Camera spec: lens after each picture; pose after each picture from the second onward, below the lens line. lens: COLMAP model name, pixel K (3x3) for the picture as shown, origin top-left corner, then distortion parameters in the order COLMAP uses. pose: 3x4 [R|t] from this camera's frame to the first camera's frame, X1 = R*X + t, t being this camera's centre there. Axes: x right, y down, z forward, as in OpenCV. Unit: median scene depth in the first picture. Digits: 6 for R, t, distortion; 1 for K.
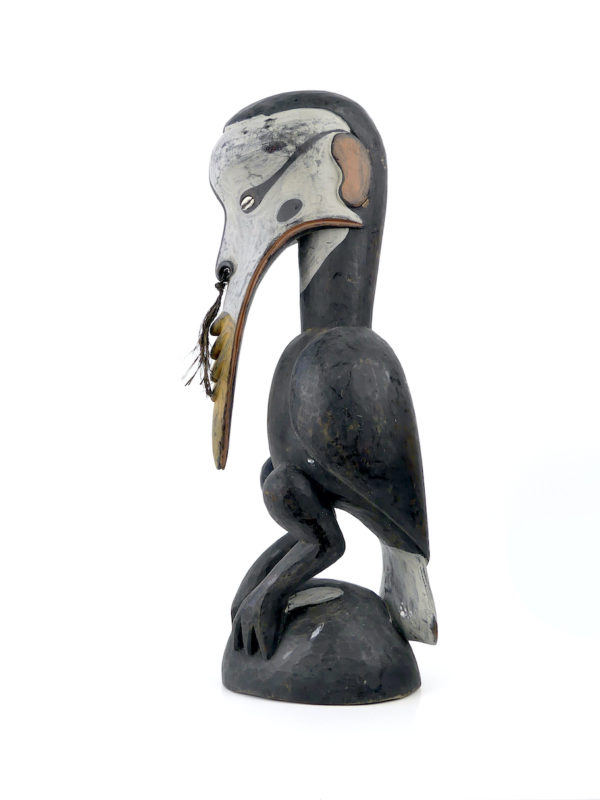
lens RADIAL K [[988.7, 0, 300.0], [0, 988.7, 400.0], [0, 0, 1]] dist [-0.017032, -0.024266]
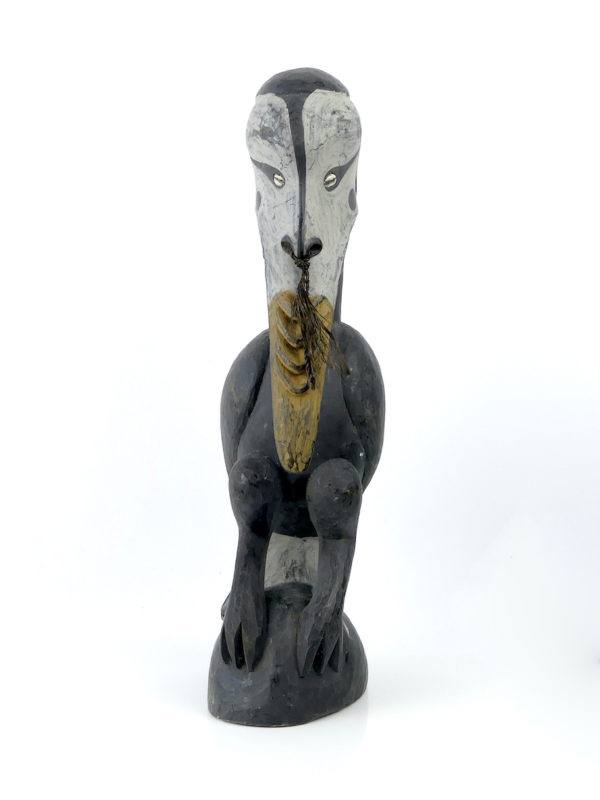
lens RADIAL K [[1039.5, 0, 300.0], [0, 1039.5, 400.0], [0, 0, 1]] dist [-0.021703, -0.014817]
pose [[0.134443, -0.000081, 0.990921, -1.033890], [0.012055, 0.999926, -0.001554, 0.007305], [-0.990848, 0.012154, 0.134434, 0.912126]]
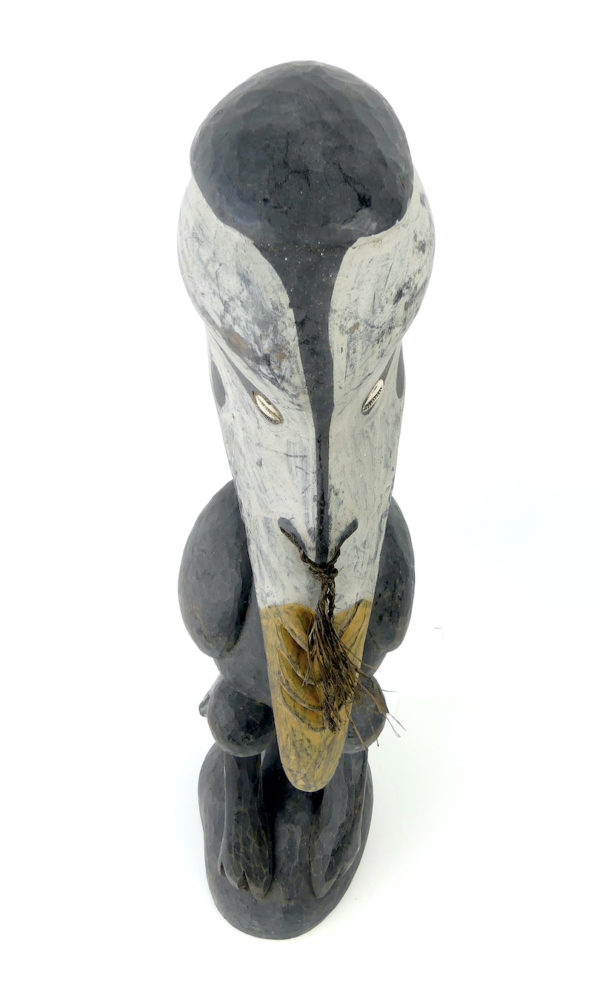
lens RADIAL K [[768.5, 0, 300.0], [0, 768.5, 500.0], [0, 0, 1]] dist [-0.004348, -0.000211]
pose [[0.003957, -0.623017, 0.782198, -0.358946], [0.025950, 0.782005, 0.622732, -0.383900], [-0.999655, 0.017834, 0.019262, 1.040961]]
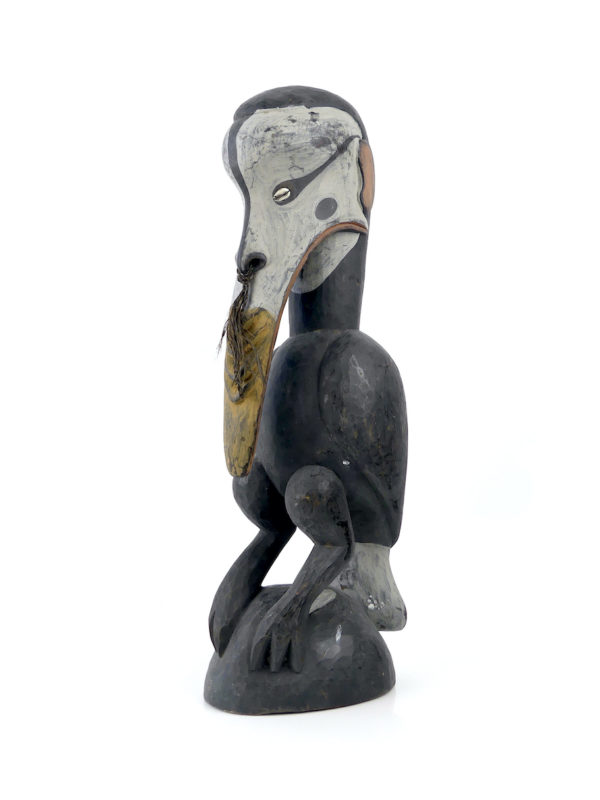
lens RADIAL K [[988.7, 0, 300.0], [0, 988.7, 400.0], [0, 0, 1]] dist [-0.017032, -0.024266]
pose [[0.736016, 0.000712, 0.676964, -0.693449], [0.003714, 0.999980, -0.005090, 0.003306], [-0.676954, 0.006261, 0.735999, 0.293700]]
